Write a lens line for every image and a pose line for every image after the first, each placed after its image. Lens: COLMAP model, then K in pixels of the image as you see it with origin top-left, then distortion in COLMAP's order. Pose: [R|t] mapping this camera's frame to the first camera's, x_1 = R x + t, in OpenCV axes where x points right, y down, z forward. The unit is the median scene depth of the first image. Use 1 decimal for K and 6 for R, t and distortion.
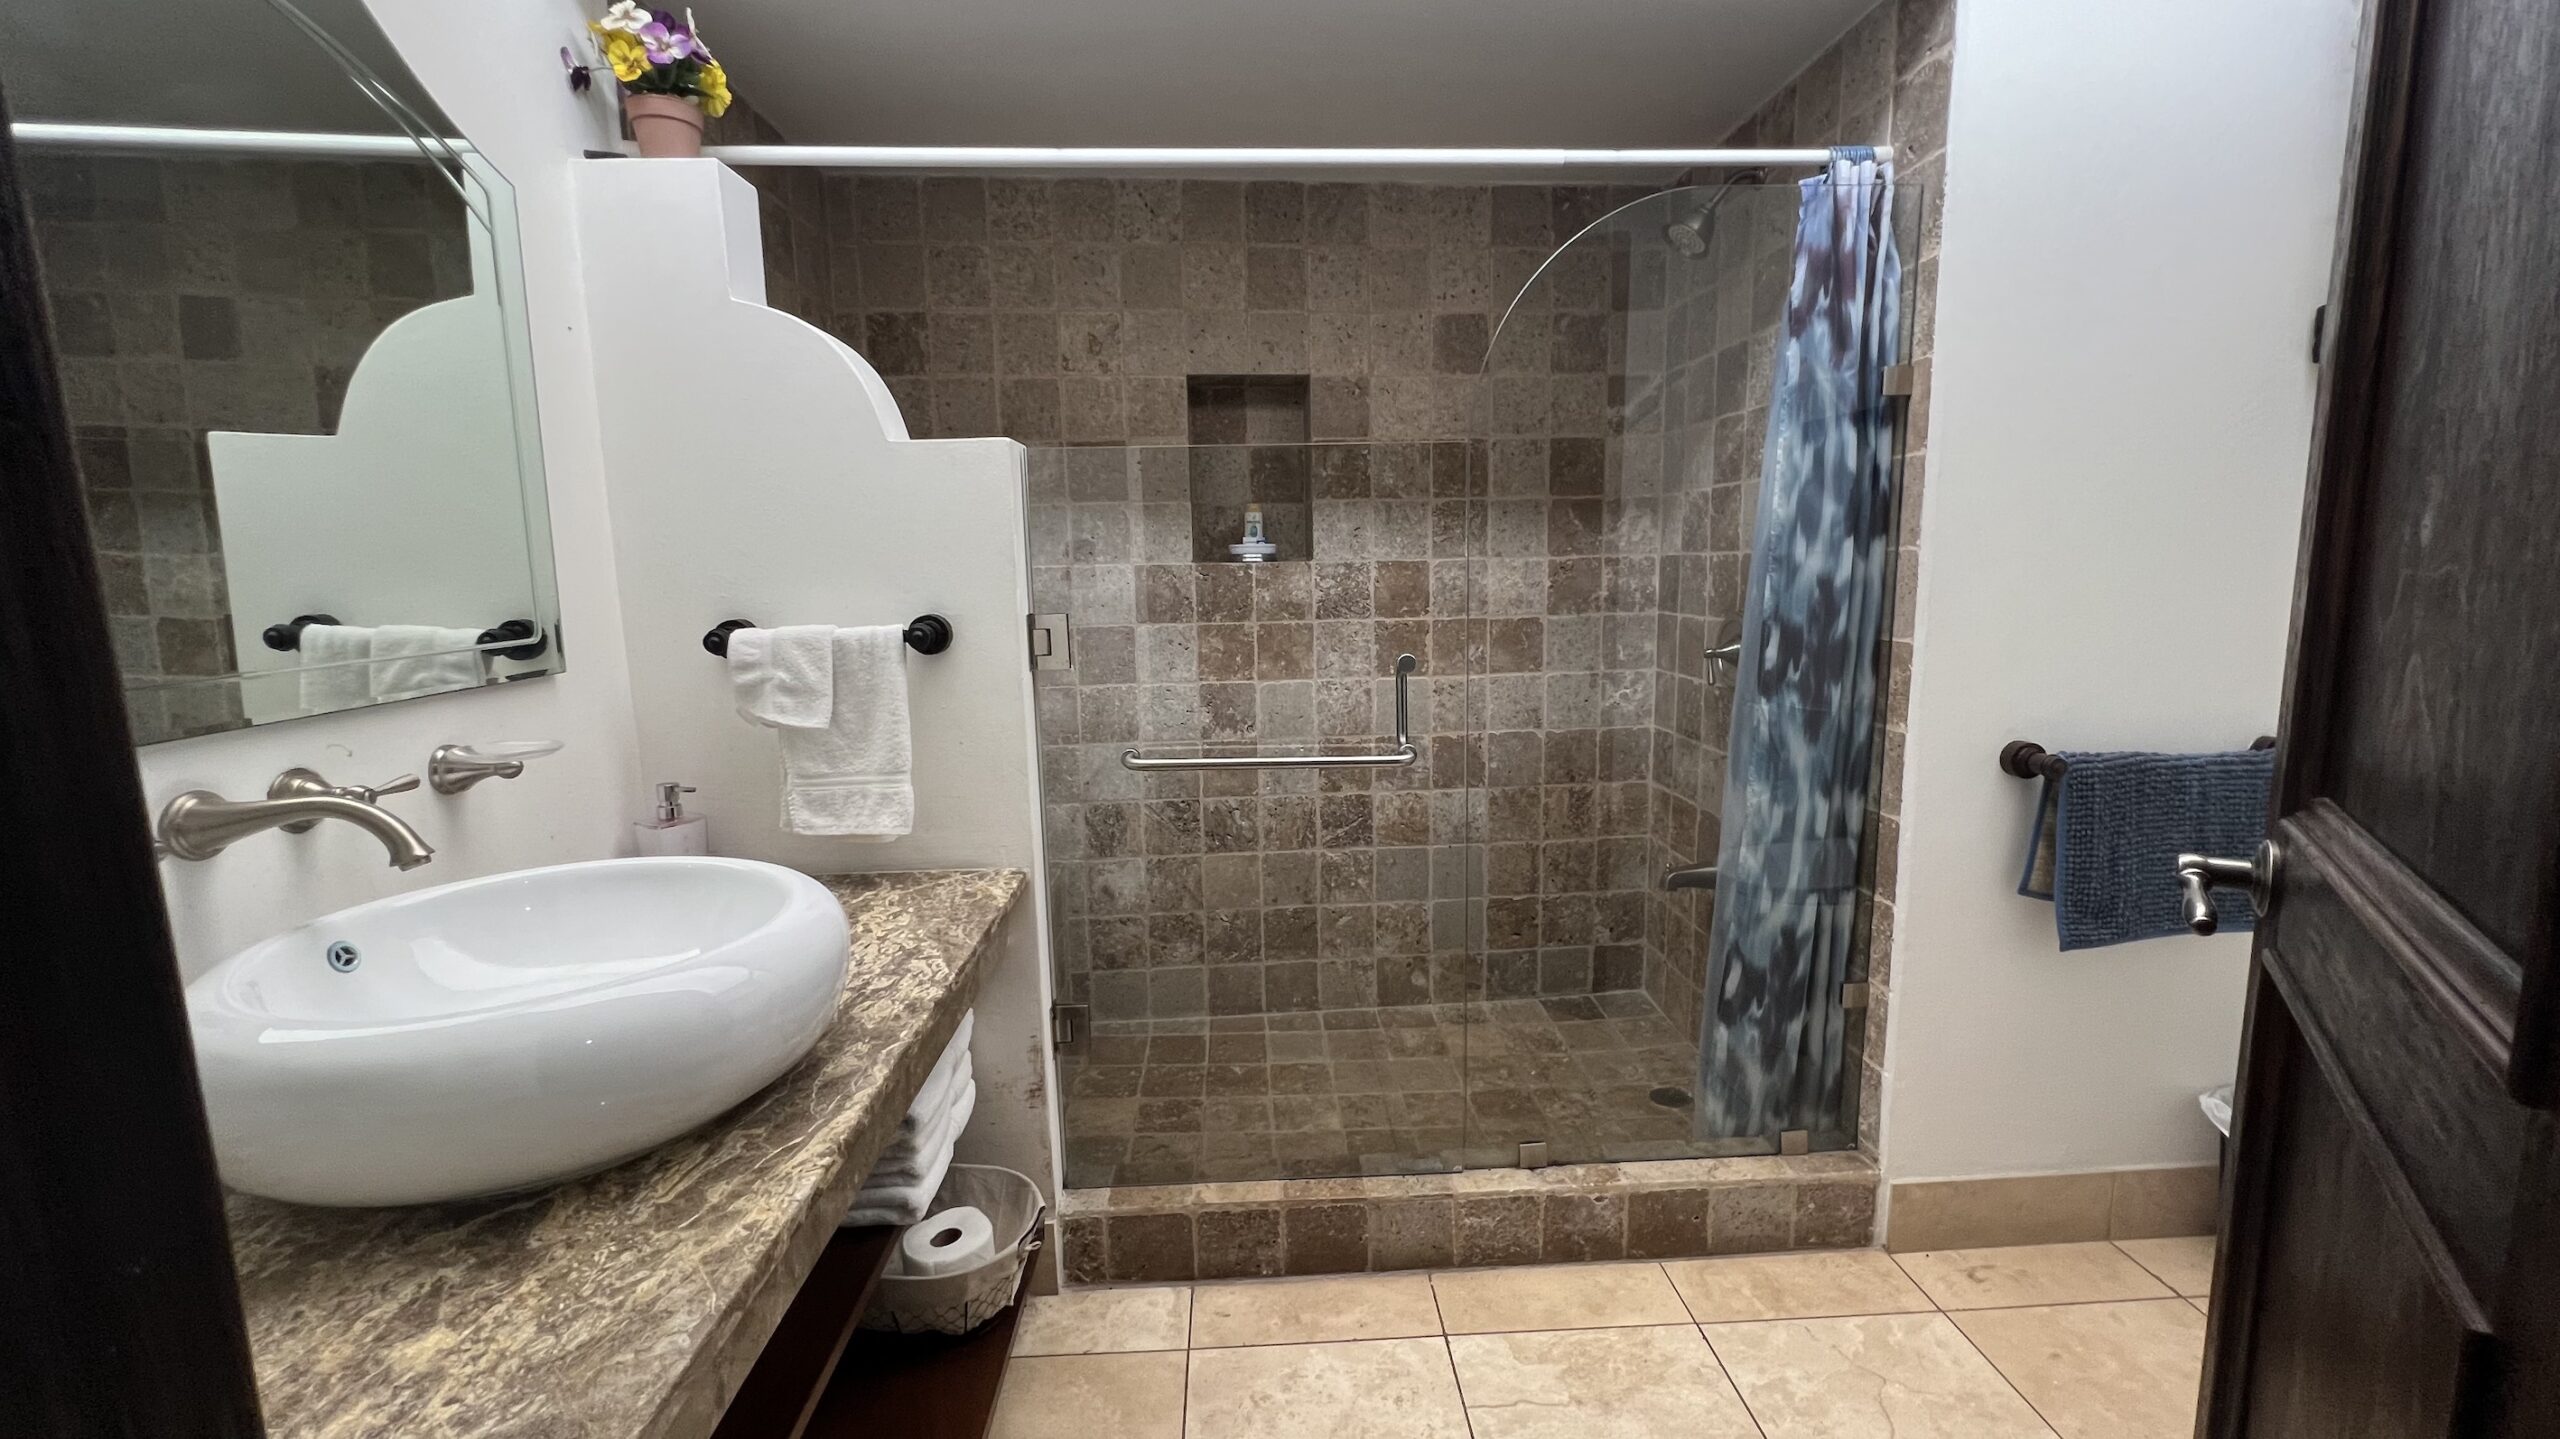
lens RADIAL K [[1025.4, 0, 1284.2], [0, 1025.4, 718.5], [0, 0, 1]] dist [-0.002061, 0.000287]
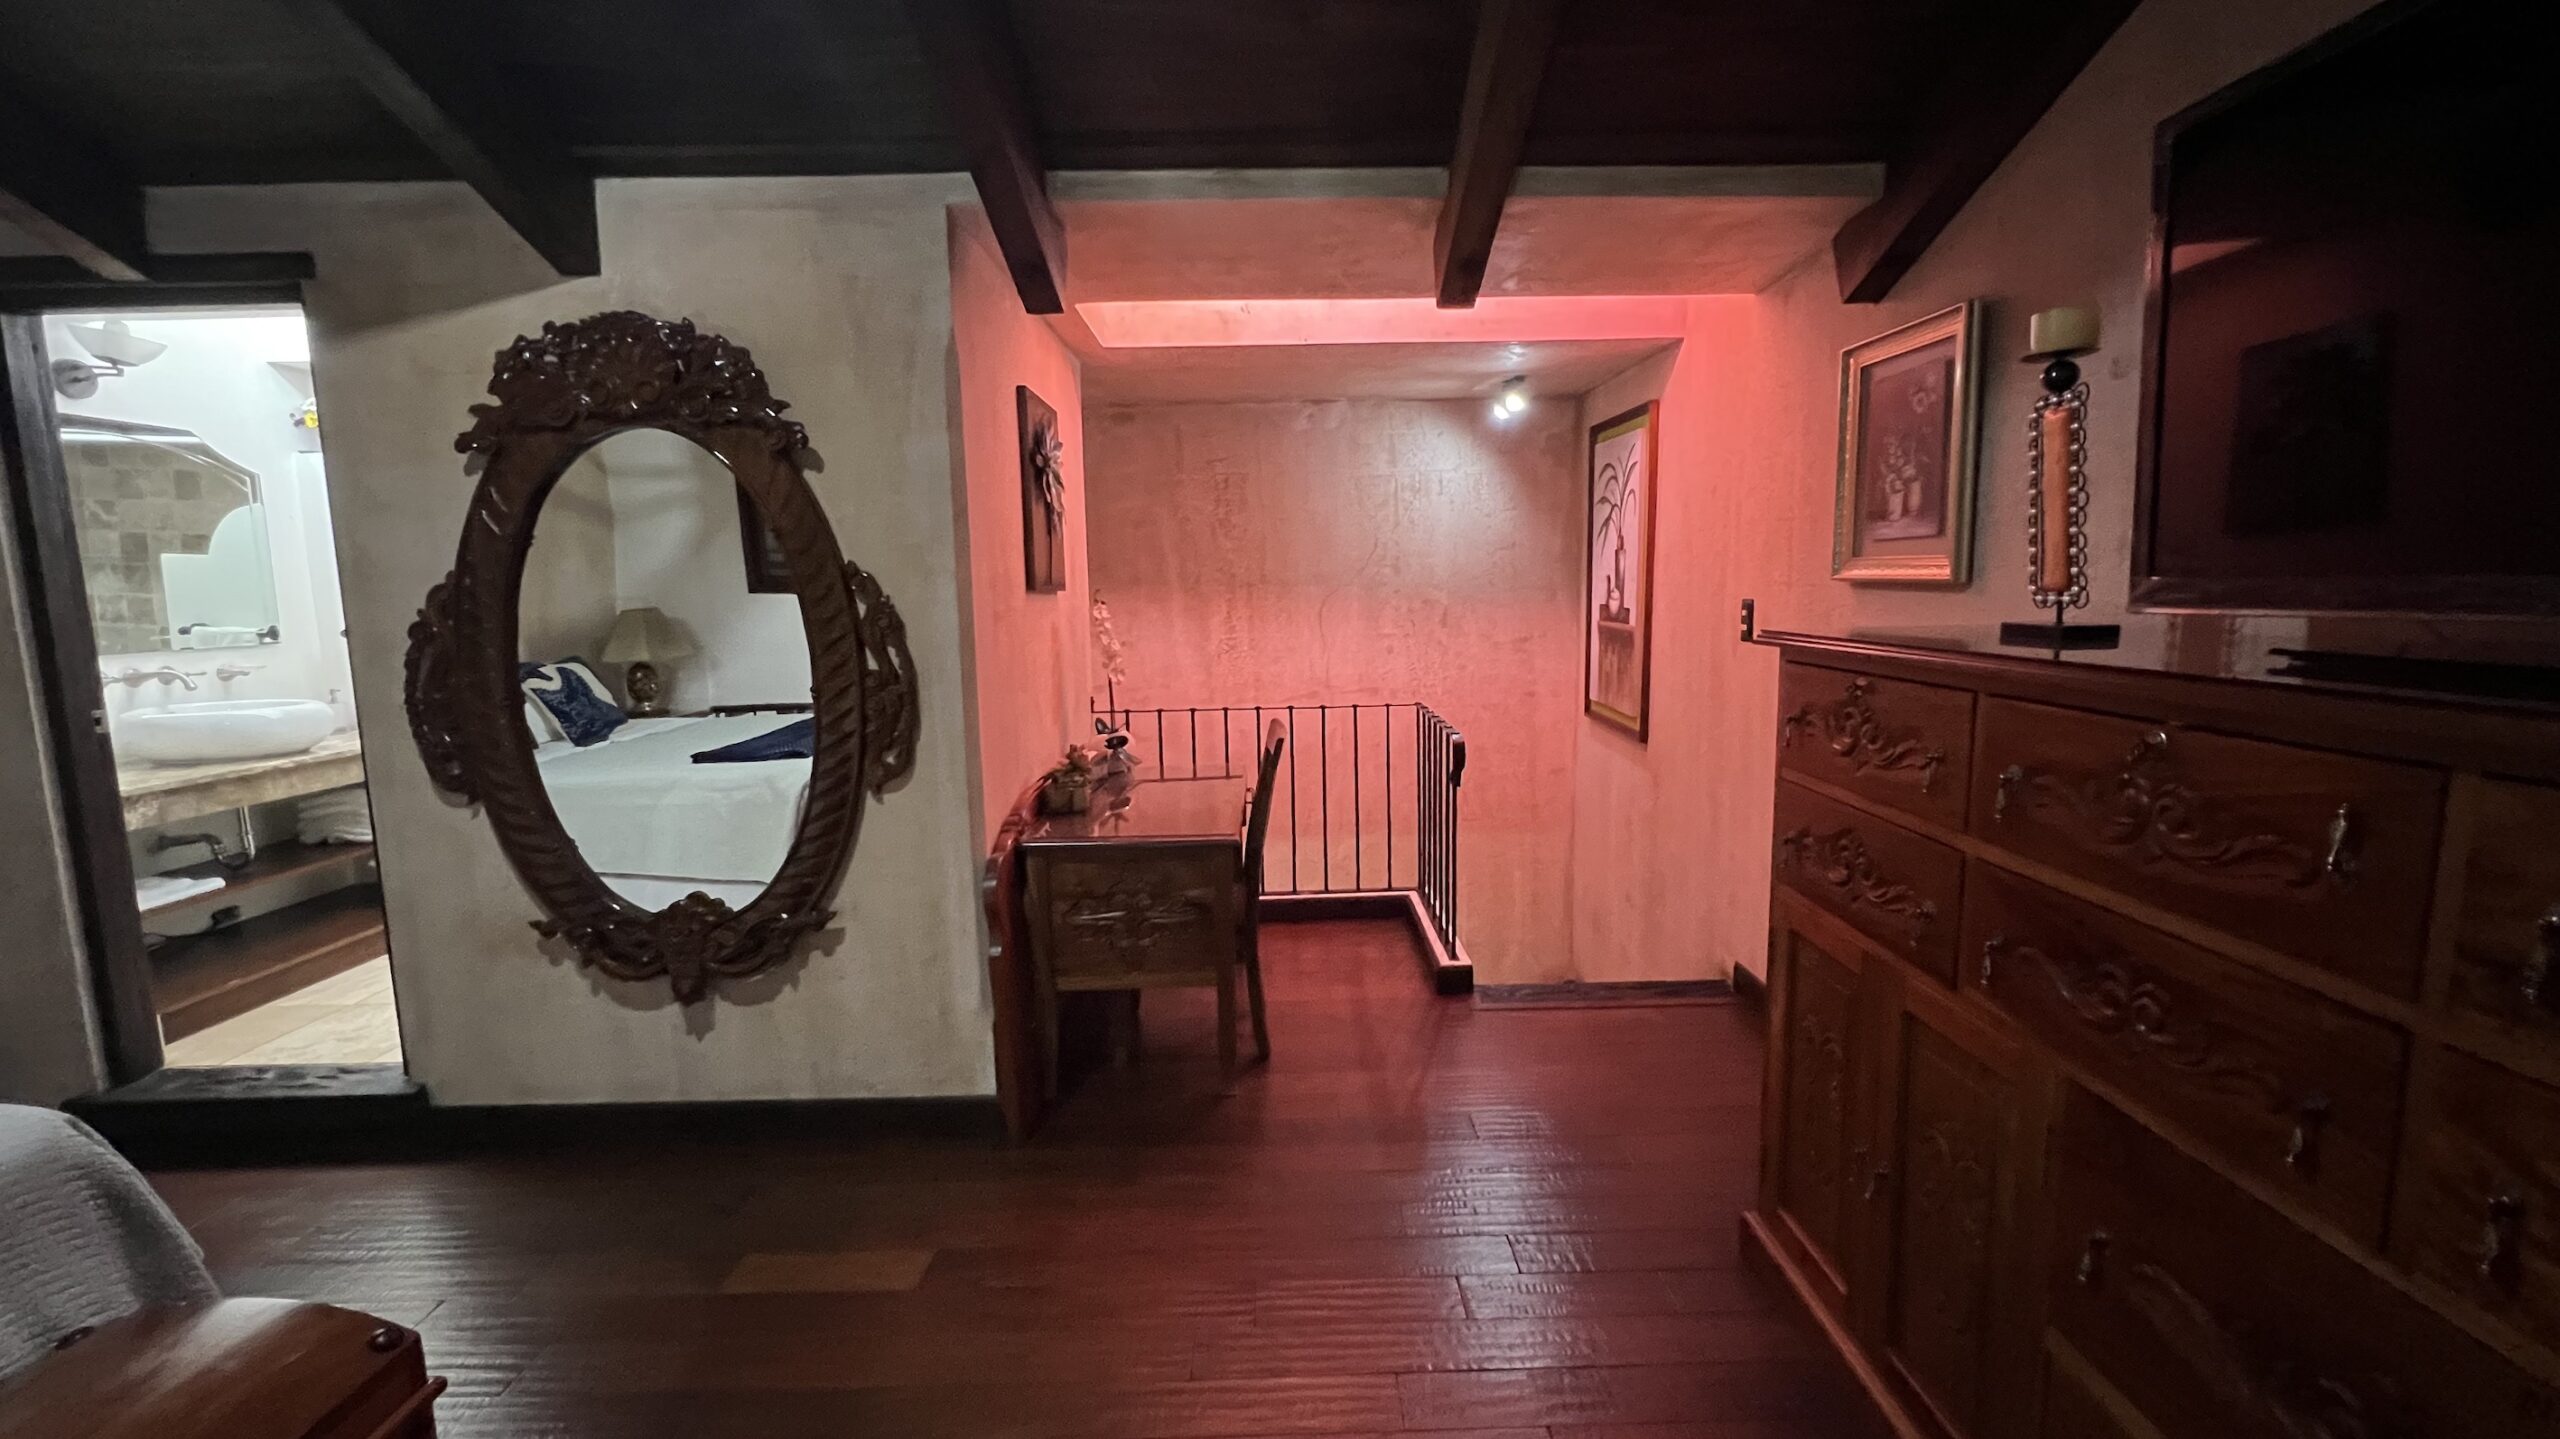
lens RADIAL K [[1025.4, 0, 1284.2], [0, 1025.4, 718.5], [0, 0, 1]] dist [-0.002061, 0.000287]
pose [[0.999669, -0.001497, -0.025667, 1.908894], [0.000381, 0.999056, -0.043449, 0.261688], [0.025708, 0.043425, 0.998726, -1.537221]]
